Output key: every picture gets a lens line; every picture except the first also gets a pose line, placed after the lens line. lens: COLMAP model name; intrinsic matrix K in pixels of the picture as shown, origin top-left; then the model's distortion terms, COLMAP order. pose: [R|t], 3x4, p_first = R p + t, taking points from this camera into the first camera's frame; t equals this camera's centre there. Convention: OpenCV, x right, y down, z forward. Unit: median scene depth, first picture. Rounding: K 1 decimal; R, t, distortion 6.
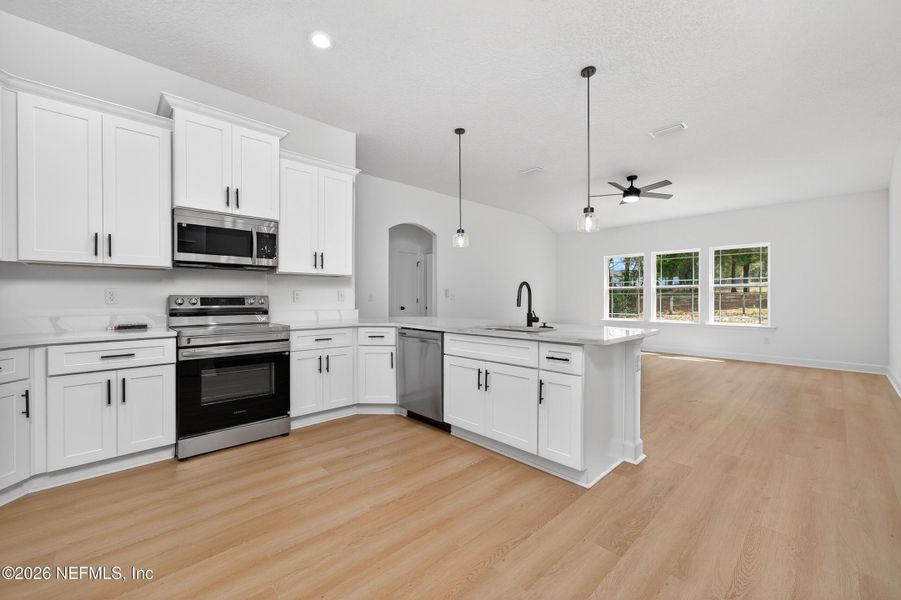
lens RADIAL K [[364.5, 0, 450.4], [0, 364.5, 294.7], [0, 0, 1]] dist [0.000814, 0.000233]
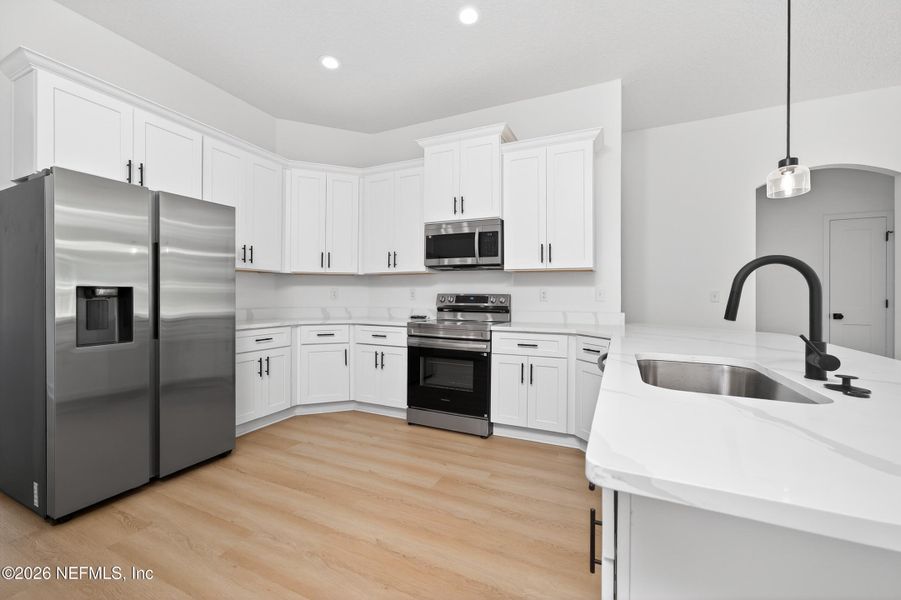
lens RADIAL K [[368.6, 0, 450.4], [0, 368.6, 297.5], [0, 0, 1]] dist [-0.012022, 0.000109]
pose [[0.381112, 0.006577, -0.924506, 0.421065], [-0.001790, 0.999978, 0.006376, 0.005421], [0.924527, -0.000775, 0.381115, 0.547667]]
